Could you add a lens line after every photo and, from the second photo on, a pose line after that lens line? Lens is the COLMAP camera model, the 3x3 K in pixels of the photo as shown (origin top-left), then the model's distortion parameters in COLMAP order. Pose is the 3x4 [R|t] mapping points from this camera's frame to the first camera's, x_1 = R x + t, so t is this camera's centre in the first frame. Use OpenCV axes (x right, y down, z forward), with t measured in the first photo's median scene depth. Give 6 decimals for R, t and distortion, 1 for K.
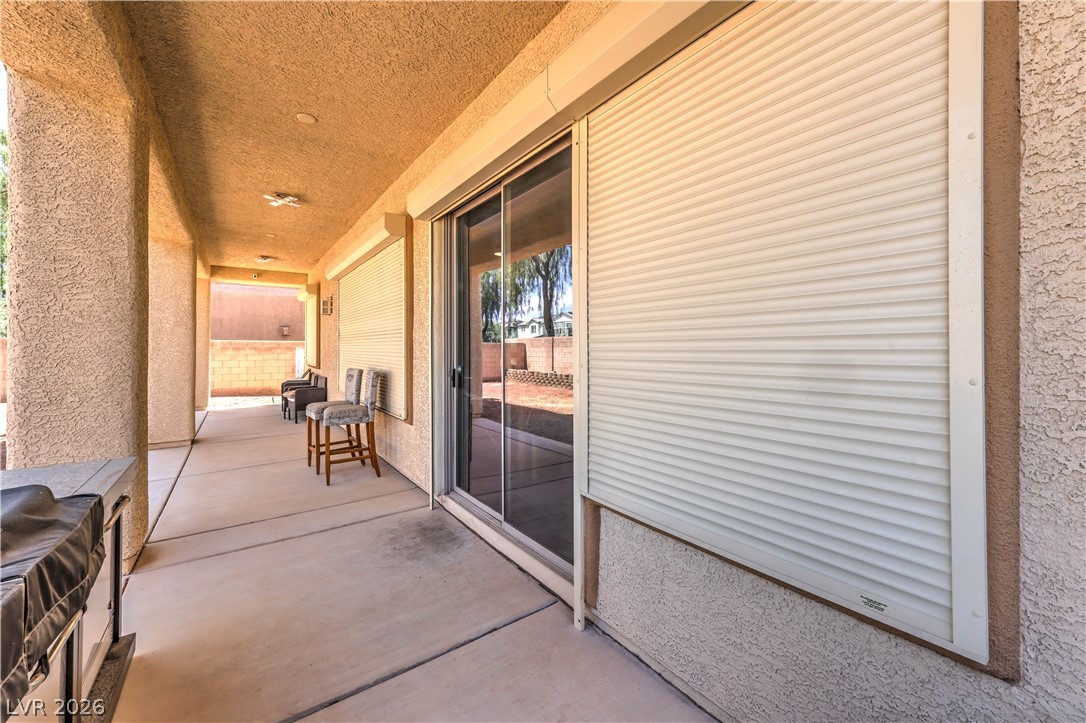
lens RADIAL K [[436.6, 0, 544.1], [0, 436.6, 346.7], [0, 0, 1]] dist [0.008021, -0.000367]
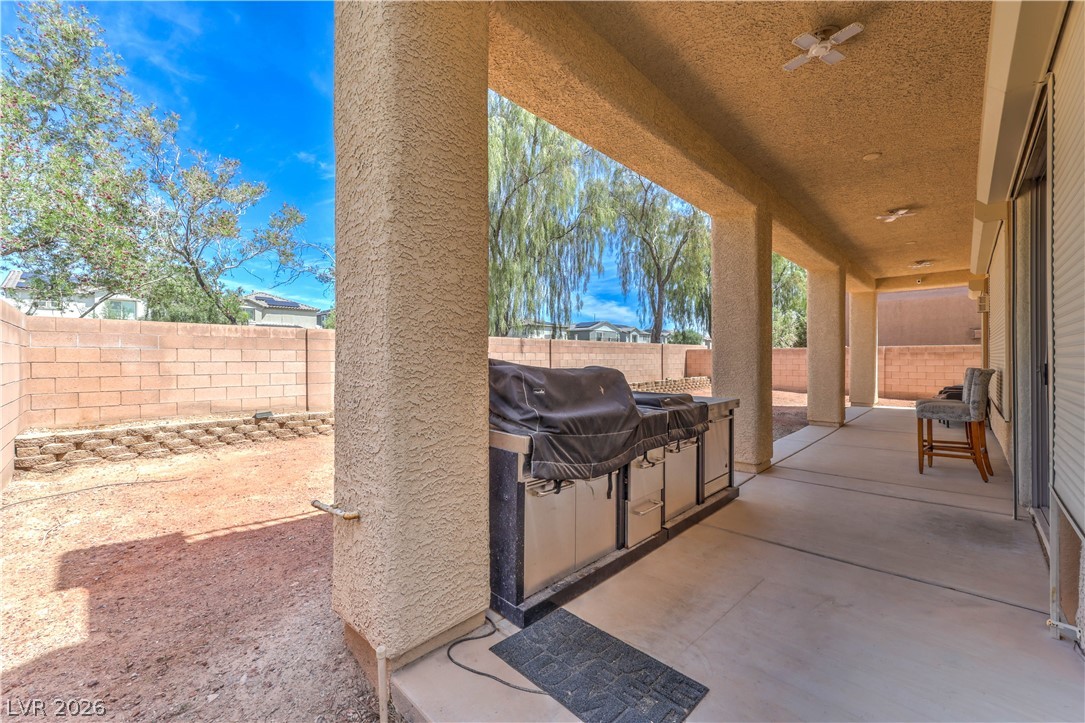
lens RADIAL K [[436.2, 0, 543.3], [0, 436.2, 358.5], [0, 0, 1]] dist [0.008021, -0.000367]
pose [[0.186404, -0.002416, -0.982470, 0.187870], [0.006178, 0.999980, -0.001287, 0.014885], [0.982454, -0.005830, 0.186416, -0.050772]]
